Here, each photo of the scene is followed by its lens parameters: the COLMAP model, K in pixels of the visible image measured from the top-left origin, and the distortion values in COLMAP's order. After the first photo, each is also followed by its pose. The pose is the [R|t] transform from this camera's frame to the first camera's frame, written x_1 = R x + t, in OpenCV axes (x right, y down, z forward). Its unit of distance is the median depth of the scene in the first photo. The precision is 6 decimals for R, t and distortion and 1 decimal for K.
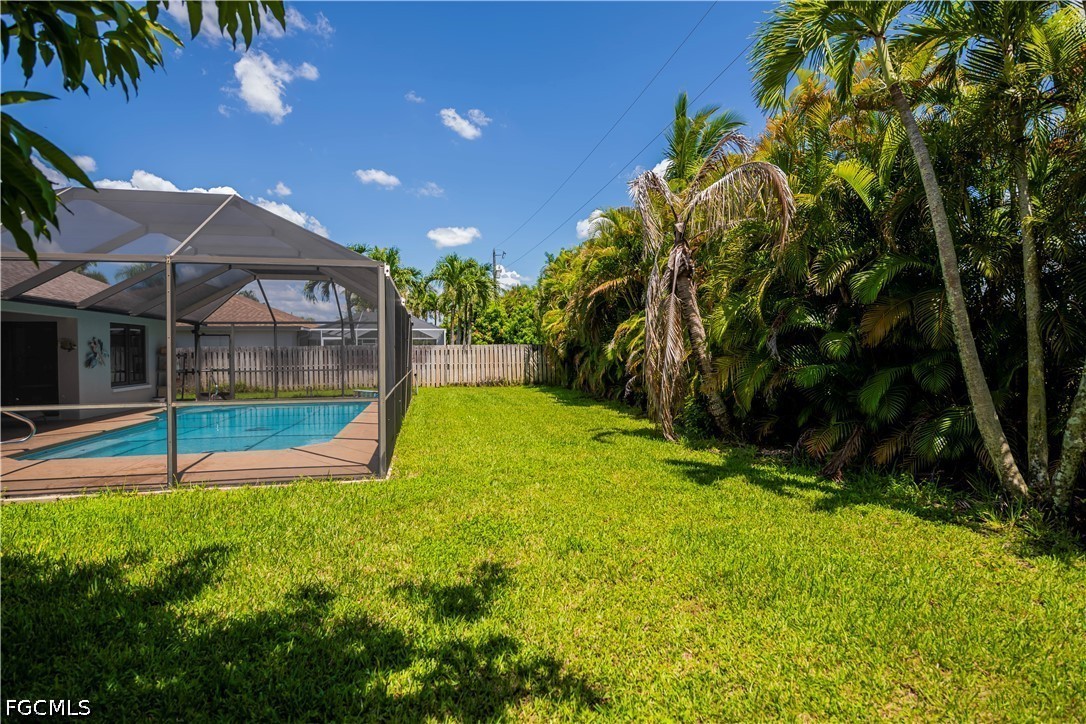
lens RADIAL K [[546.2, 0, 539.8], [0, 546.2, 358.0], [0, 0, 1]] dist [0.001423, -0.000901]
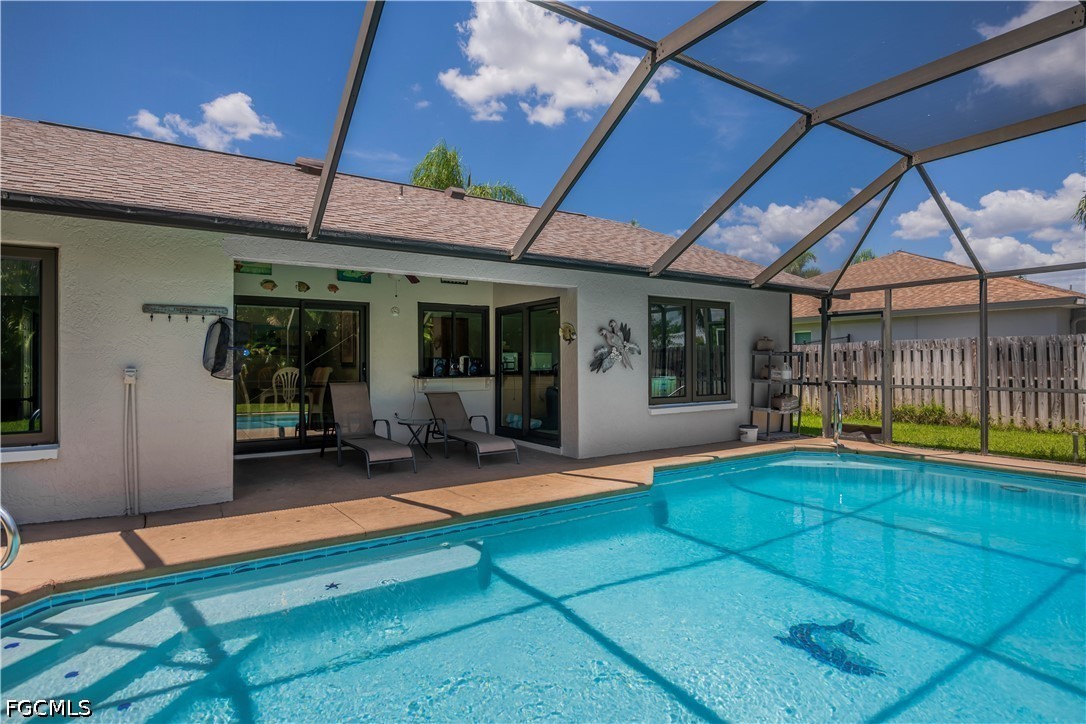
lens RADIAL K [[563.9, 0, 549.6], [0, 563.9, 364.3], [0, 0, 1]] dist [-0.007866, -0.001018]
pose [[0.369947, 0.011052, -0.928987, -0.192575], [-0.009623, 0.999921, 0.008064, 0.003632], [0.929003, 0.005956, 0.370024, 0.493022]]
